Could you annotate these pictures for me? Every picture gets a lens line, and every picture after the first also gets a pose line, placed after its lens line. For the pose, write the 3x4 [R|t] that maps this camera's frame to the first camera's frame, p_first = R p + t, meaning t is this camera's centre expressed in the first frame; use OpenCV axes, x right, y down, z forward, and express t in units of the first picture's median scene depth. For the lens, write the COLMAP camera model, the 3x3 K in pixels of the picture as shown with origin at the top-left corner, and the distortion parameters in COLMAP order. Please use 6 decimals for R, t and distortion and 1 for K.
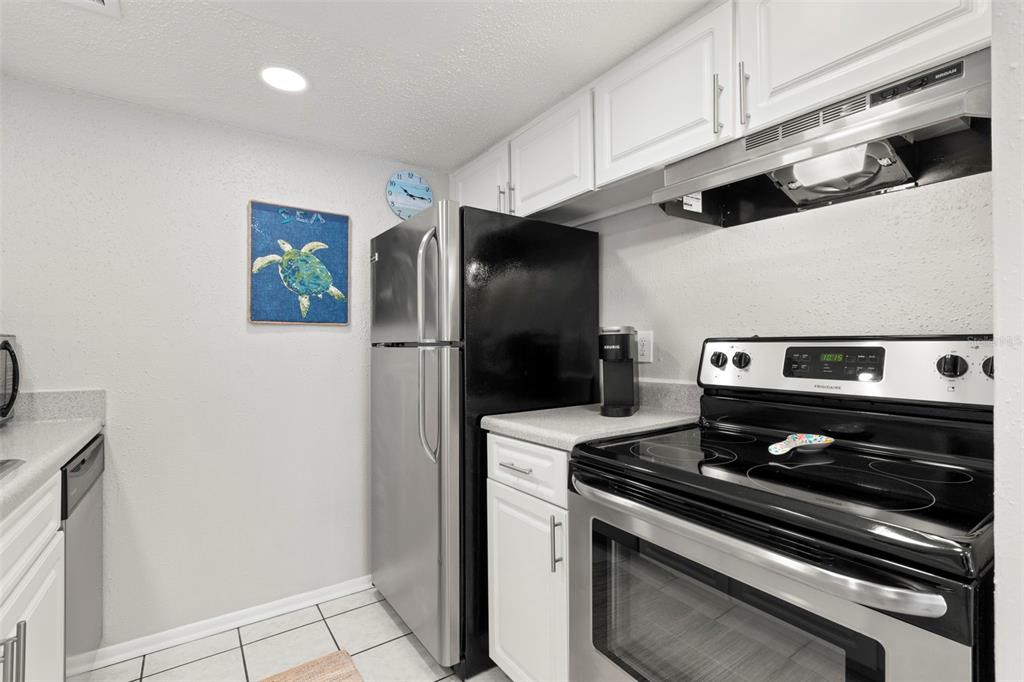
lens RADIAL K [[465.6, 0, 512.0], [0, 465.6, 341.0], [0, 0, 1]] dist [-0.000740, -0.000419]
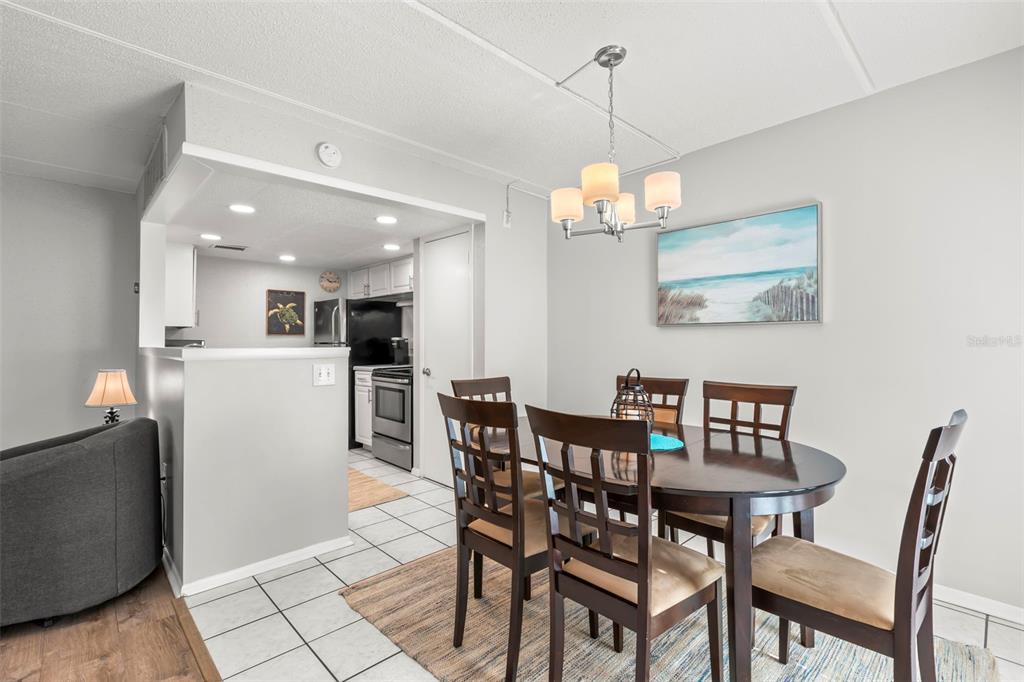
lens RADIAL K [[465.6, 0, 512.0], [0, 465.6, 341.0], [0, 0, 1]] dist [-0.000740, -0.000419]
pose [[0.988135, 0.000610, 0.153586, 0.415631], [-0.001908, 0.999964, 0.008306, -0.030073], [-0.153575, -0.008500, 0.988100, -1.858483]]
